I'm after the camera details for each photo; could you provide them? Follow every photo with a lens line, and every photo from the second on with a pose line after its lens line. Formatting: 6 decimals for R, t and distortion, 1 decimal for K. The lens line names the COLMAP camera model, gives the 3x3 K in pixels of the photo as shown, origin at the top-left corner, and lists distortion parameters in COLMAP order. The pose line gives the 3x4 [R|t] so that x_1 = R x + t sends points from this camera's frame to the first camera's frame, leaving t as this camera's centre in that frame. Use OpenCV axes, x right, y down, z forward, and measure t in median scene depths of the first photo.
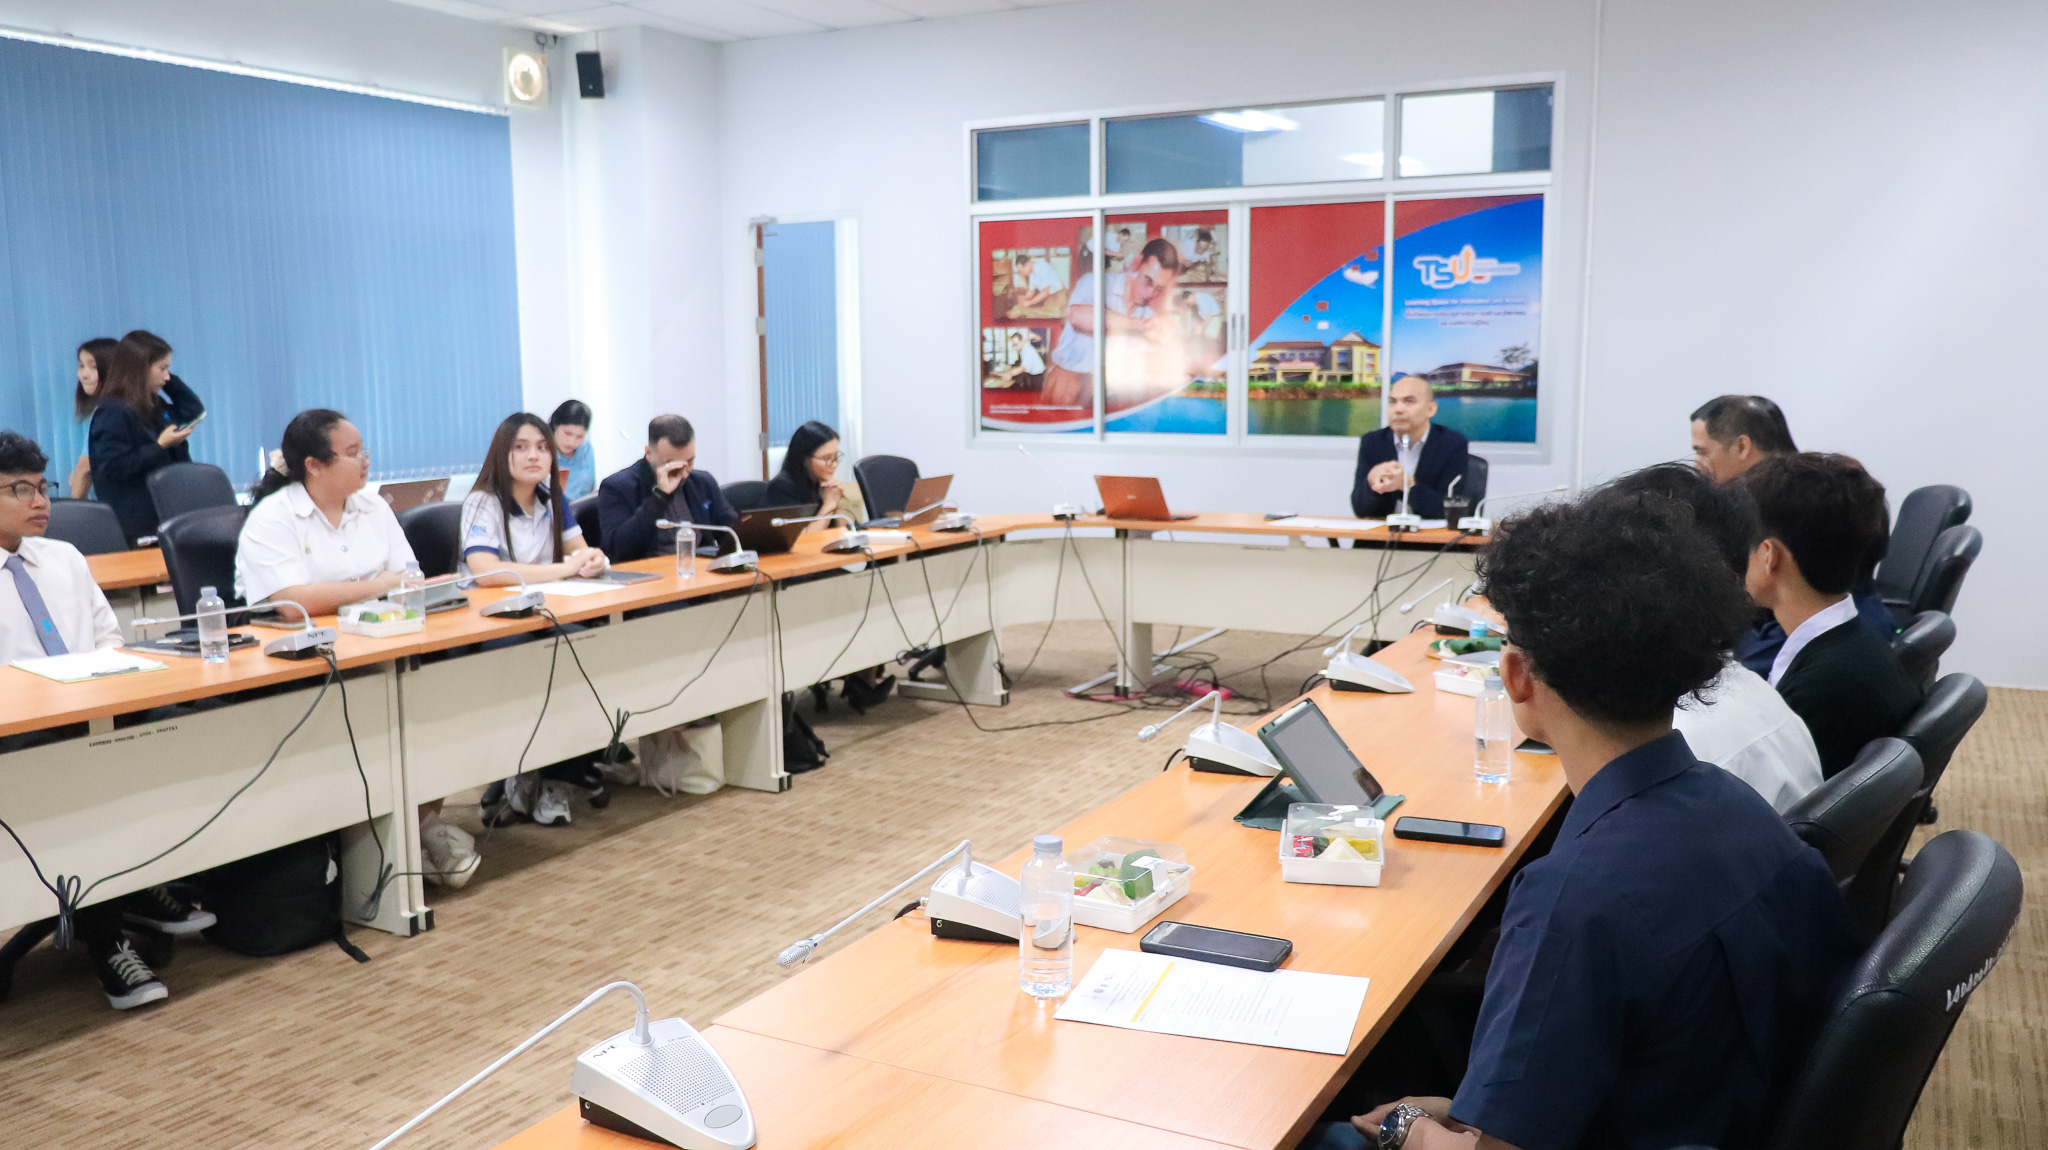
lens RADIAL K [[1657.0, 0, 1024.0], [0, 1657.0, 575.0], [0, 0, 1]] dist [-0.005484, 0.004729]
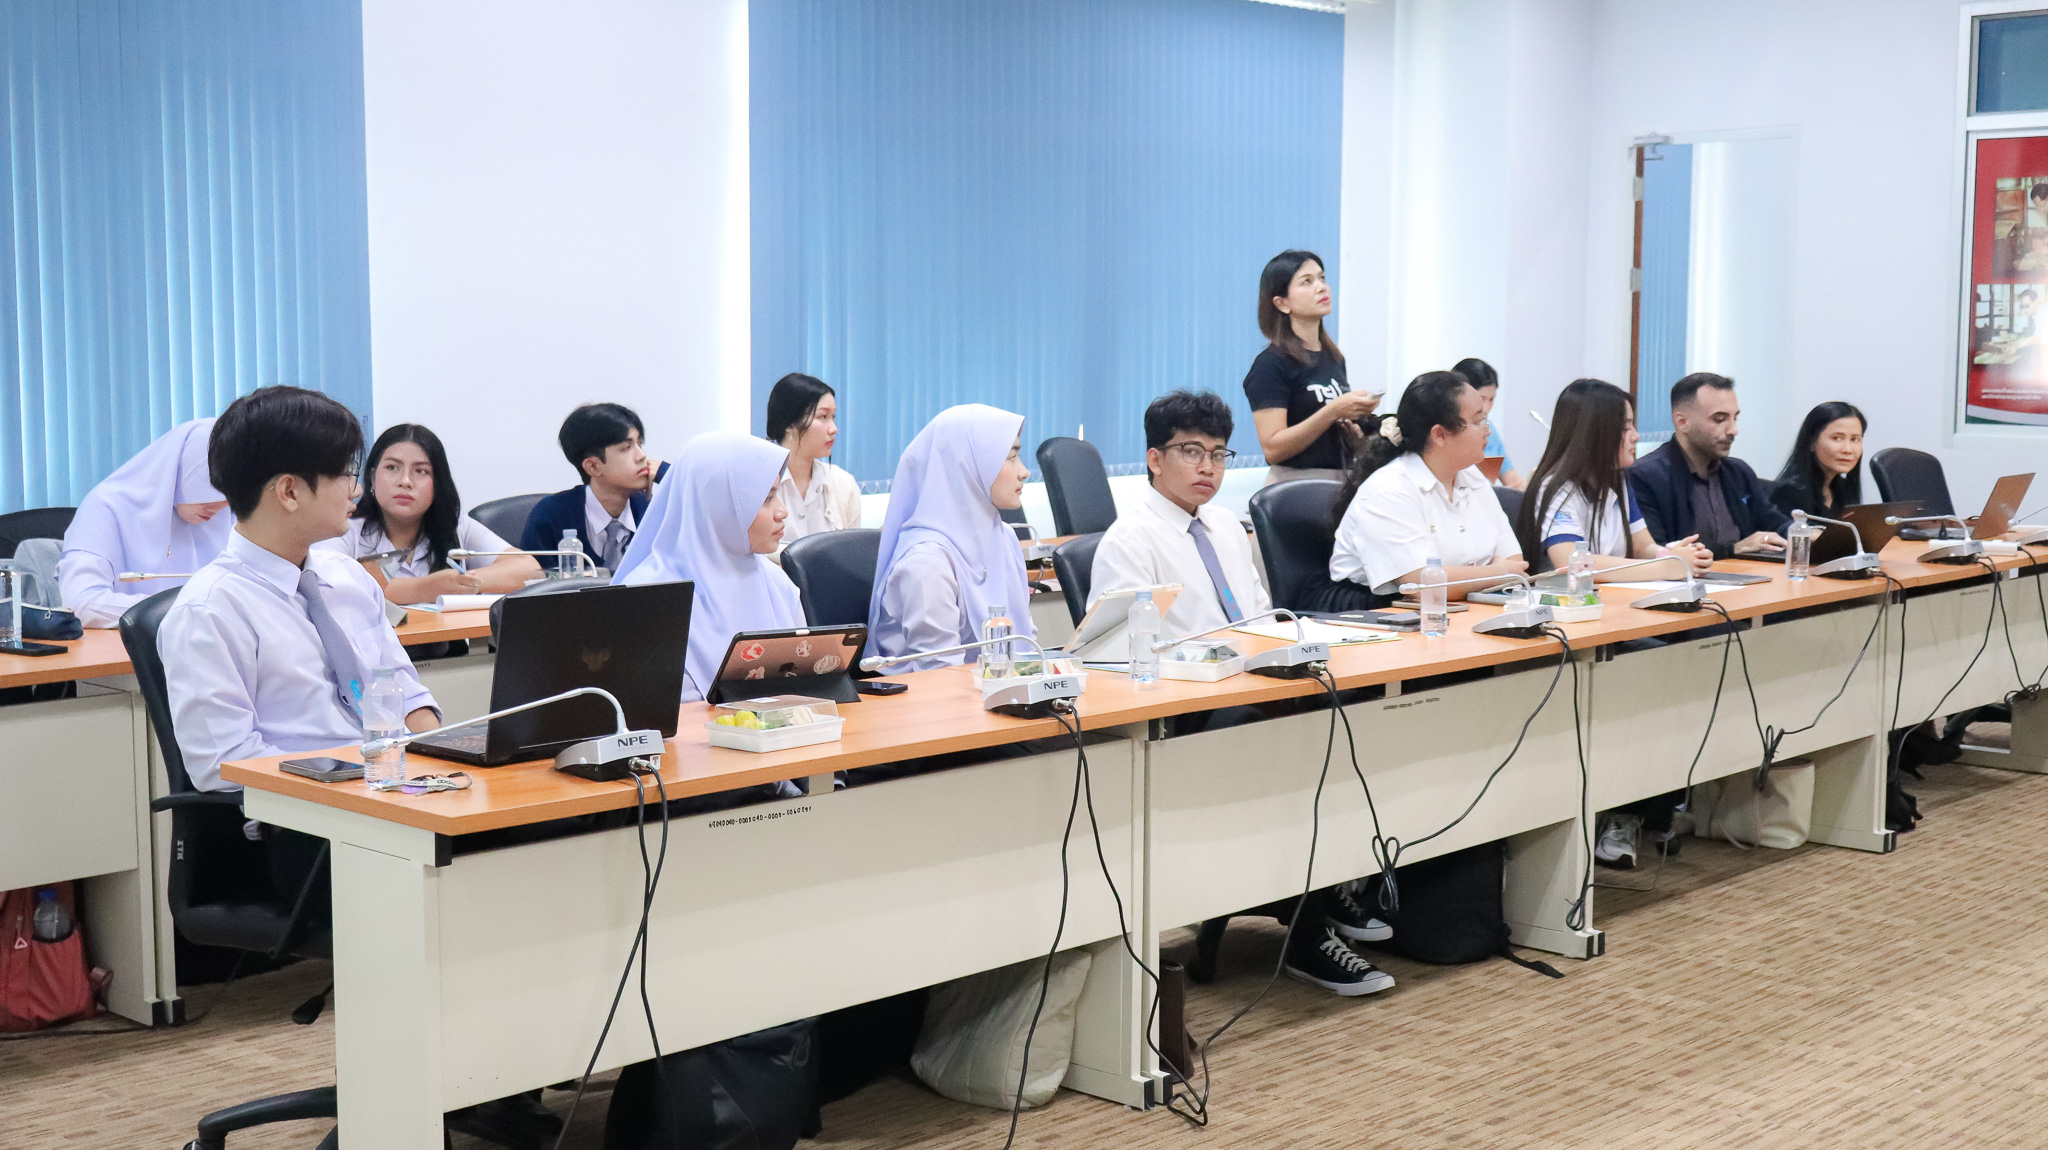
lens RADIAL K [[2483.8, 0, 1024.0], [0, 2483.8, 575.0], [0, 0, 1]] dist [0.013084, -0.008669]
pose [[0.966370, 0.034350, -0.254849, -0.168006], [-0.042180, 0.998789, -0.025320, 0.029659], [0.253671, 0.035218, 0.966649, -0.195540]]
